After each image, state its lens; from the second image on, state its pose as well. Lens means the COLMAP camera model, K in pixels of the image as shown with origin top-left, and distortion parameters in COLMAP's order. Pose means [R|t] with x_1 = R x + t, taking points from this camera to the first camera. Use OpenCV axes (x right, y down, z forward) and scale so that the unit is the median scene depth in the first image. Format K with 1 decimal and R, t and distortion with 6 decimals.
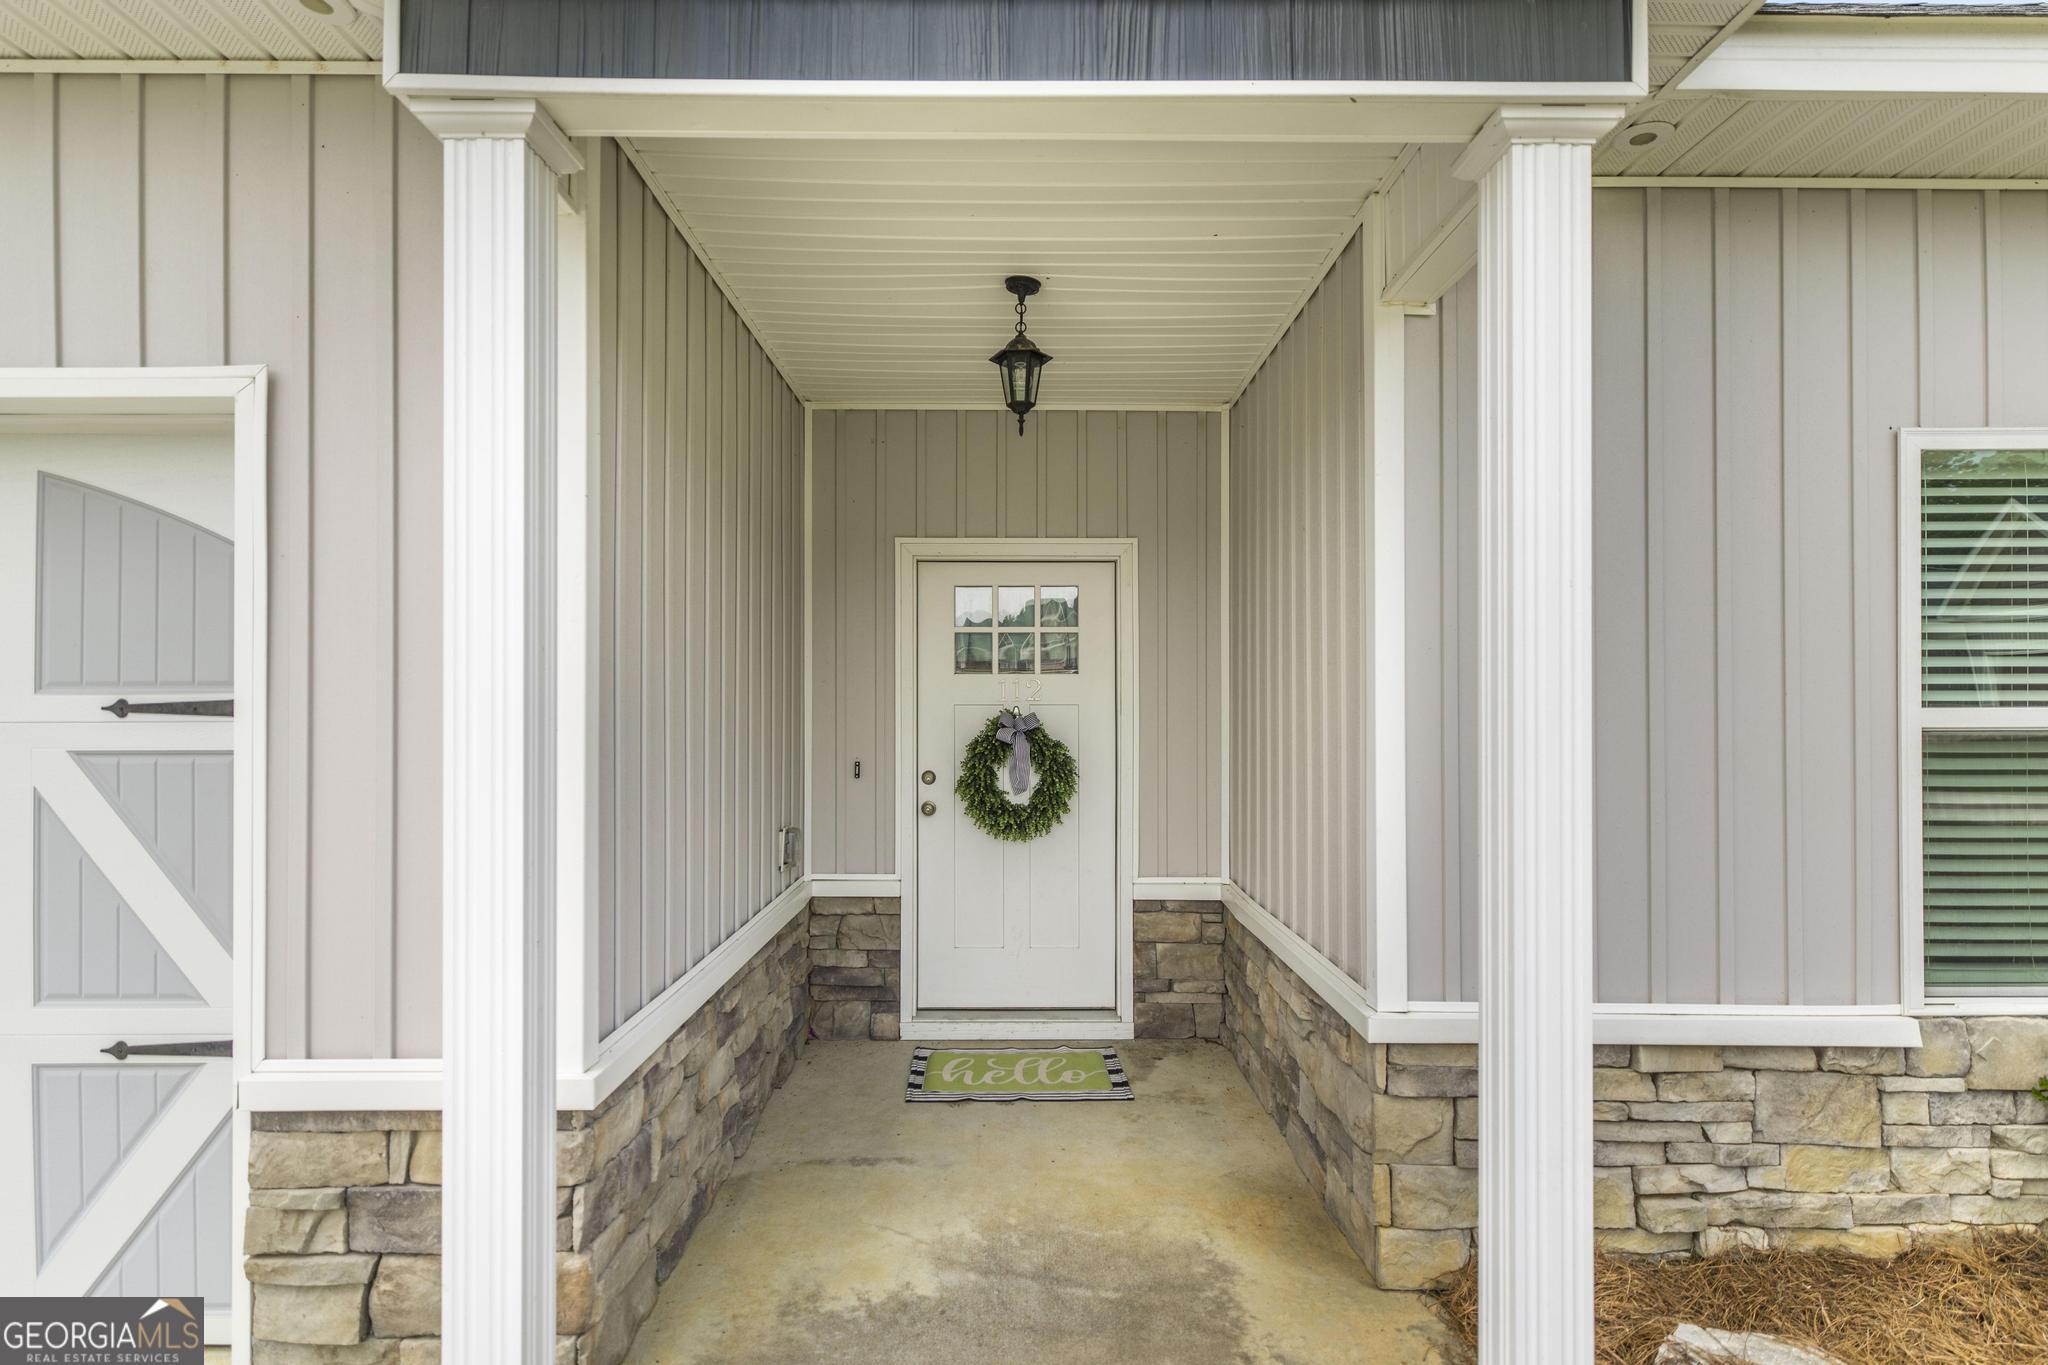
lens RADIAL K [[1077.3, 0, 1024.0], [0, 1077.3, 682.5], [0, 0, 1]] dist [0.003271, 0.000674]
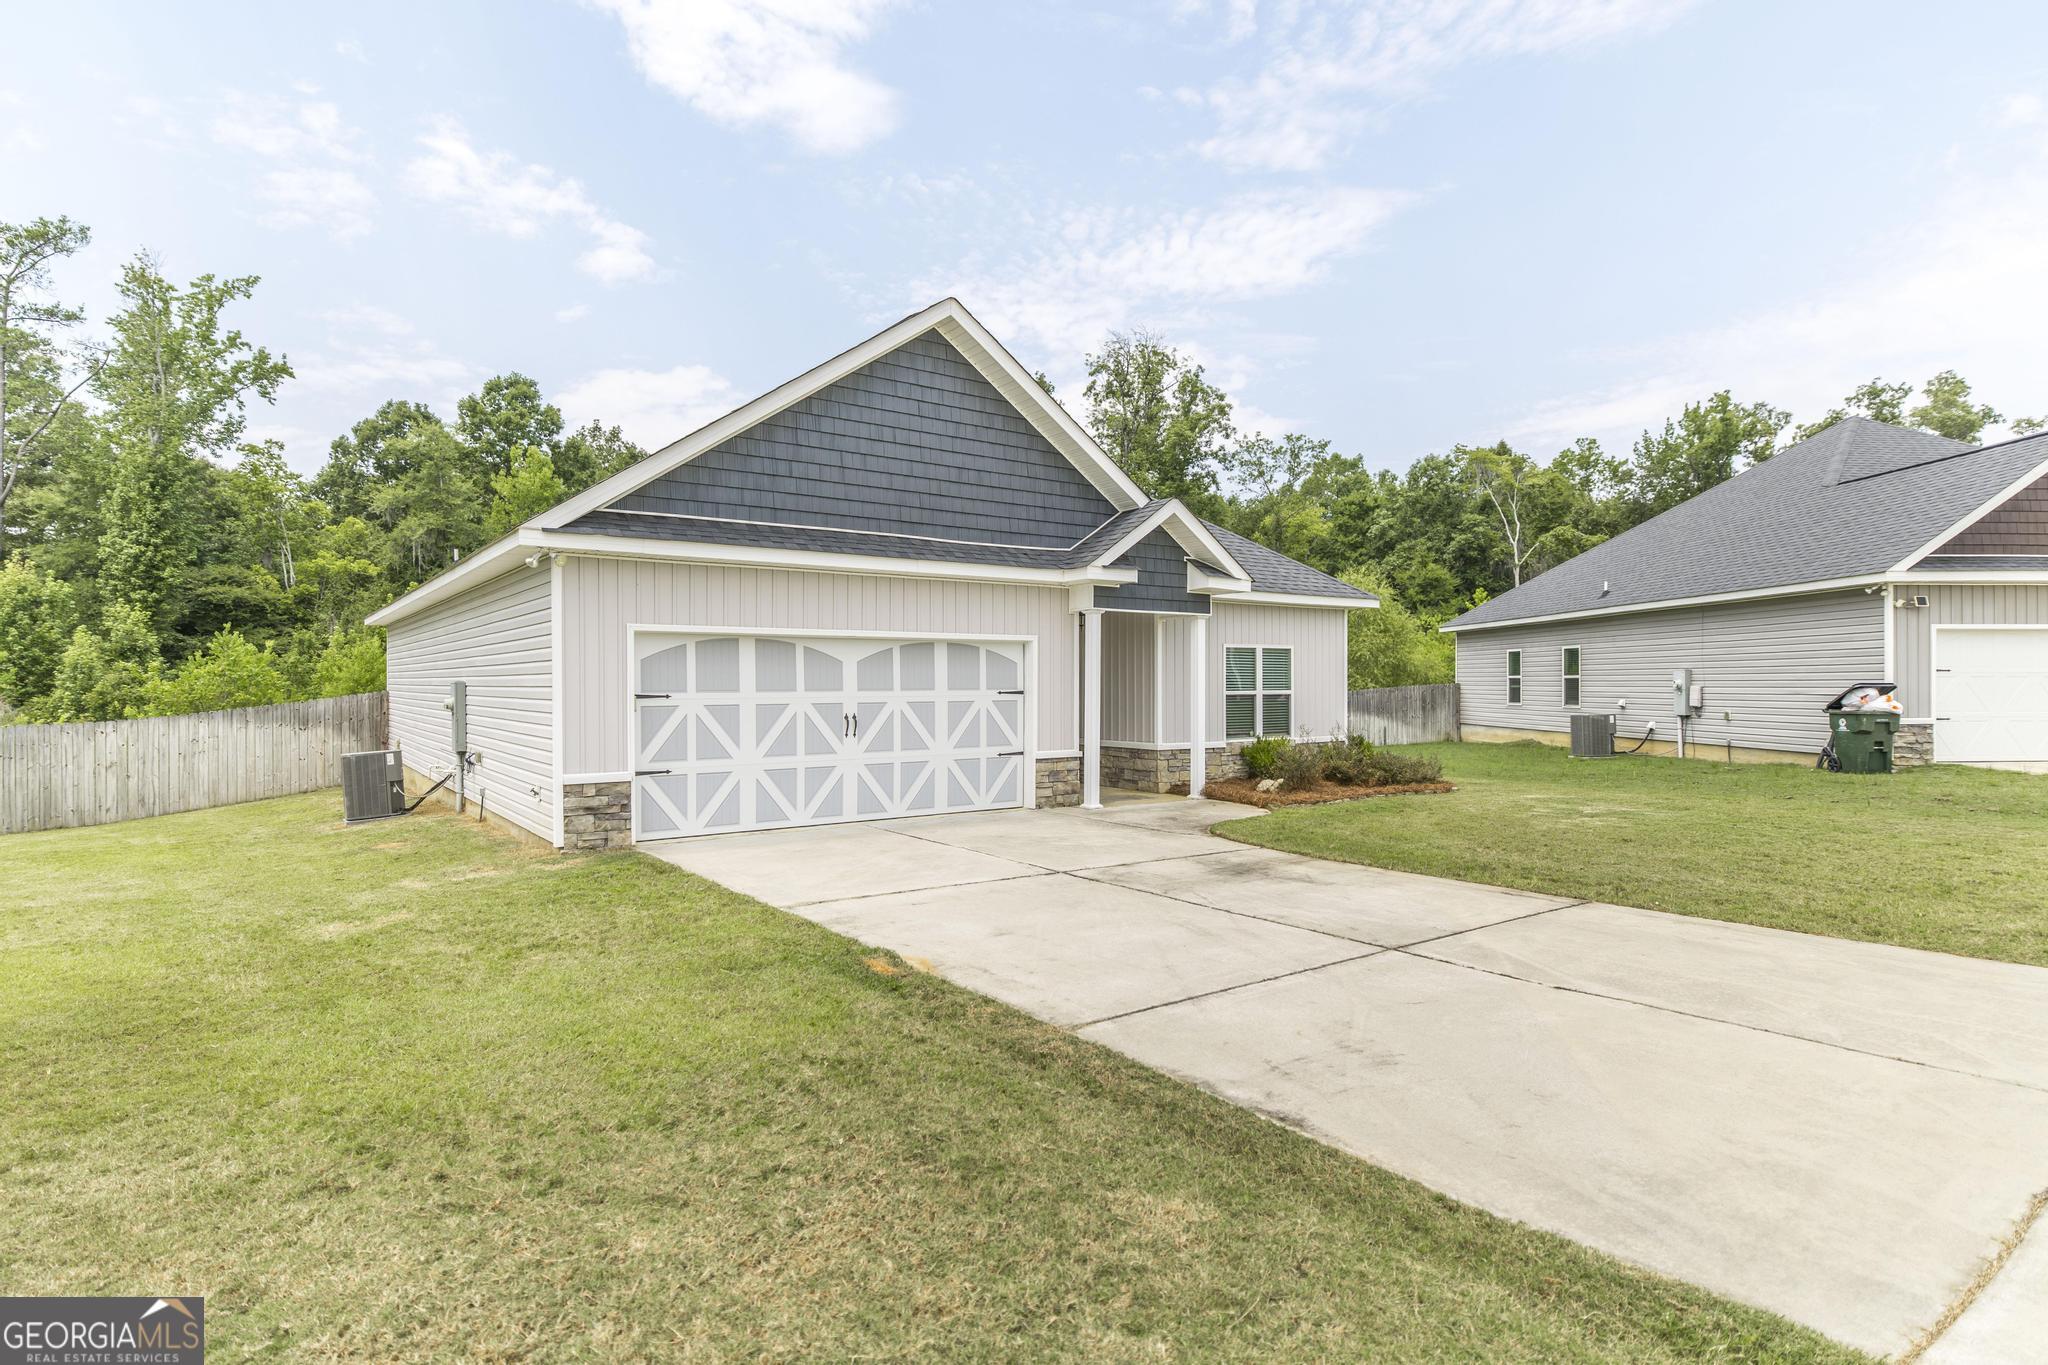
lens RADIAL K [[1077.3, 0, 1024.0], [0, 1077.3, 682.5], [0, 0, 1]] dist [0.003271, 0.000674]
pose [[0.808308, 0.000228, 0.588760, -3.953561], [-0.008752, 0.999894, 0.011629, -0.093317], [-0.588695, -0.014552, 0.808225, -3.488614]]
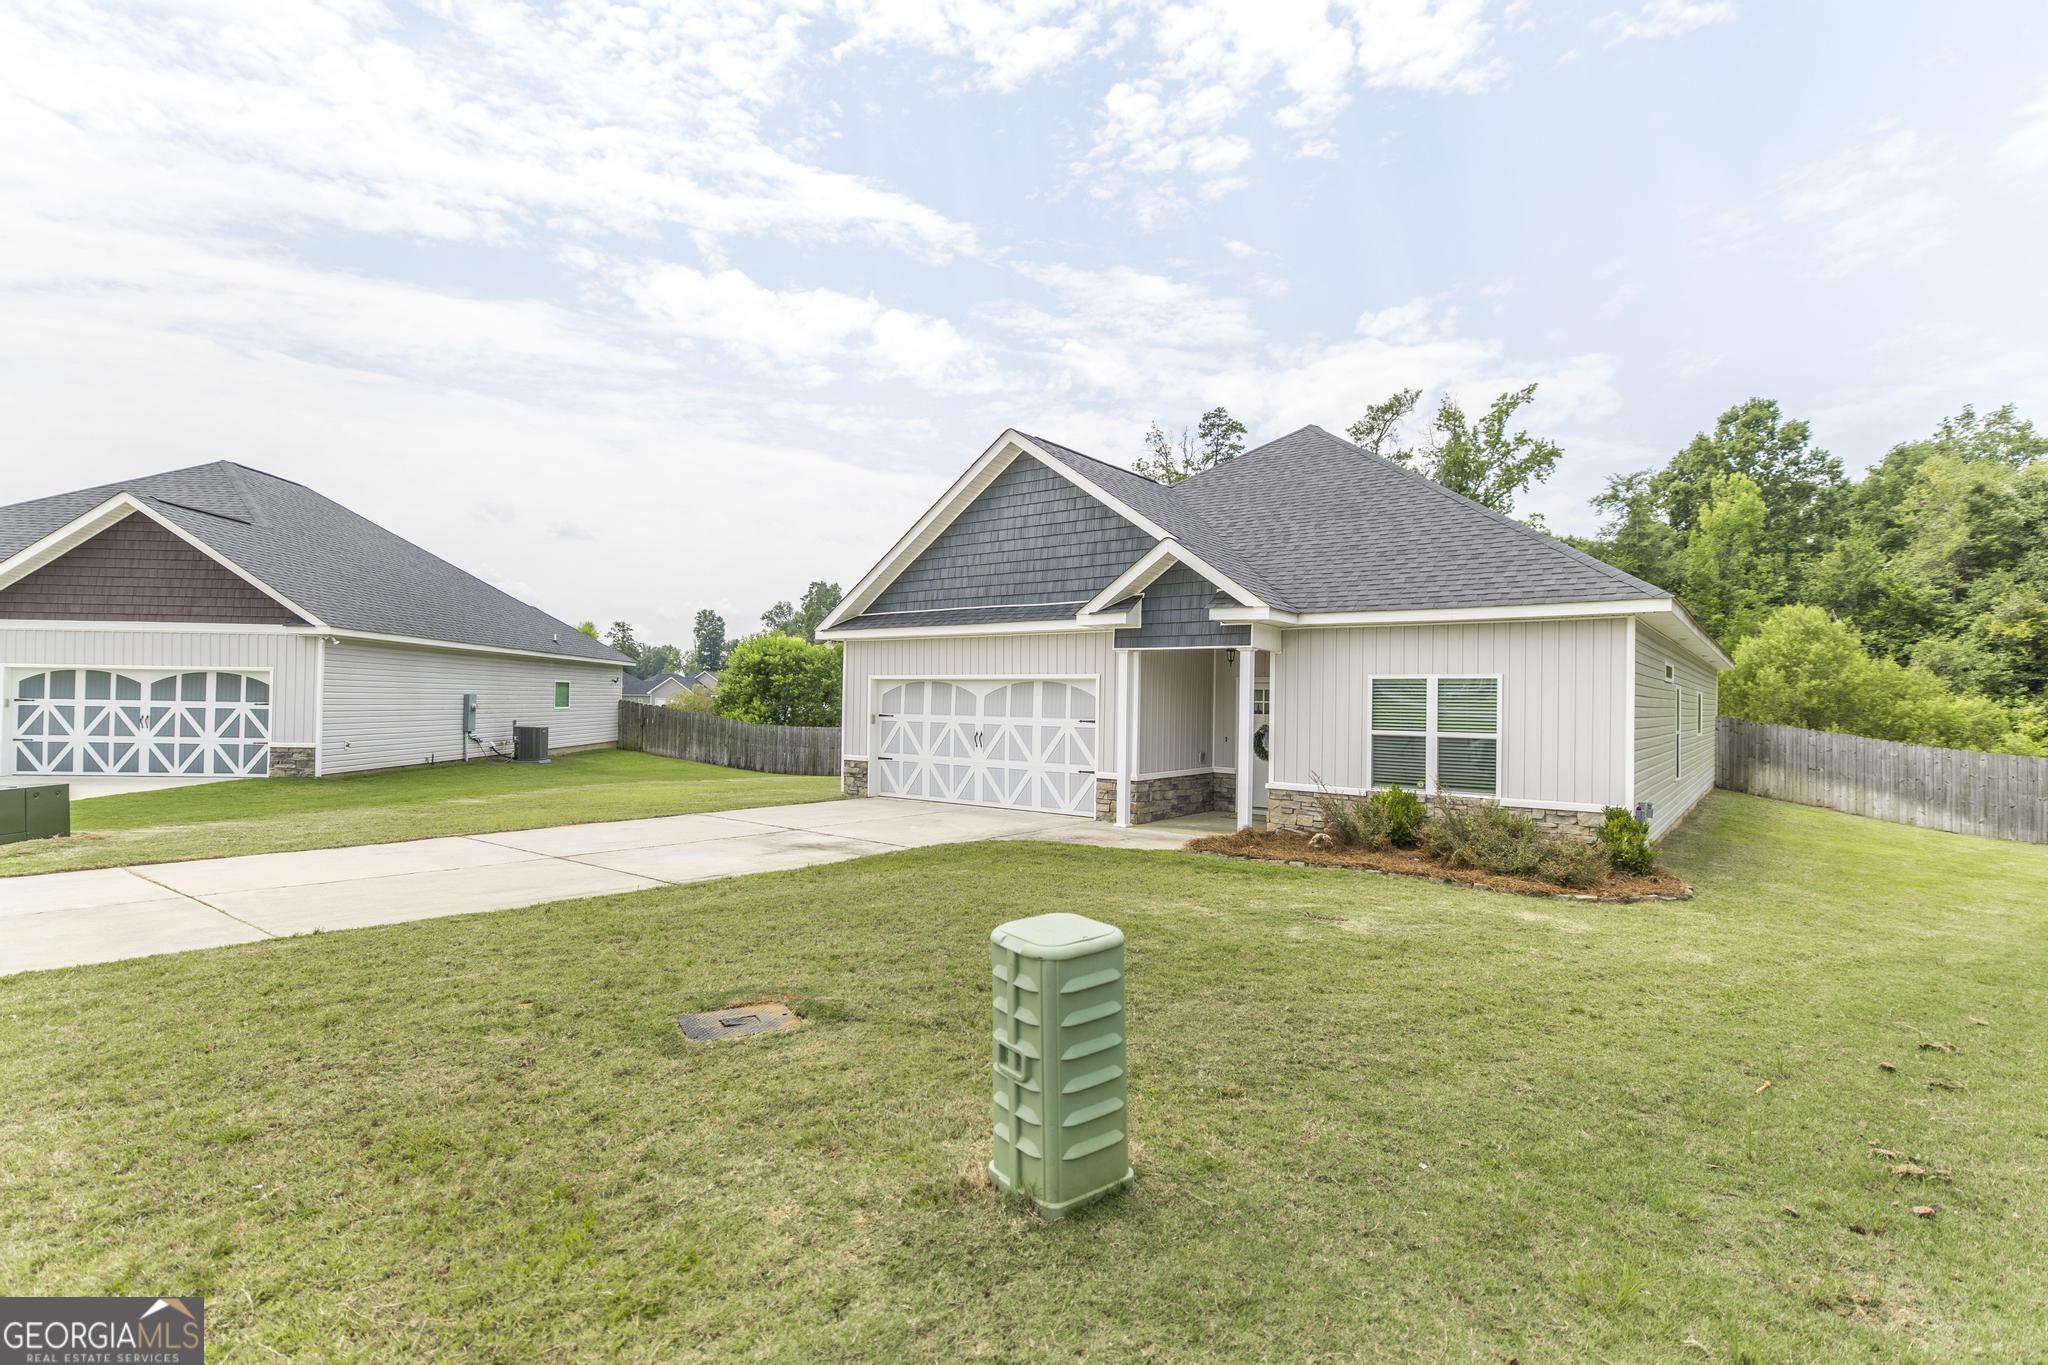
lens RADIAL K [[1000.8, 0, 1024.0], [0, 1000.8, 682.5], [0, 0, 1]] dist [0.000784, -0.000198]
pose [[0.778562, 0.002632, -0.627562, 2.799432], [-0.008469, 0.999944, -0.006312, -0.175737], [0.627510, 0.010229, 0.778541, -4.079811]]
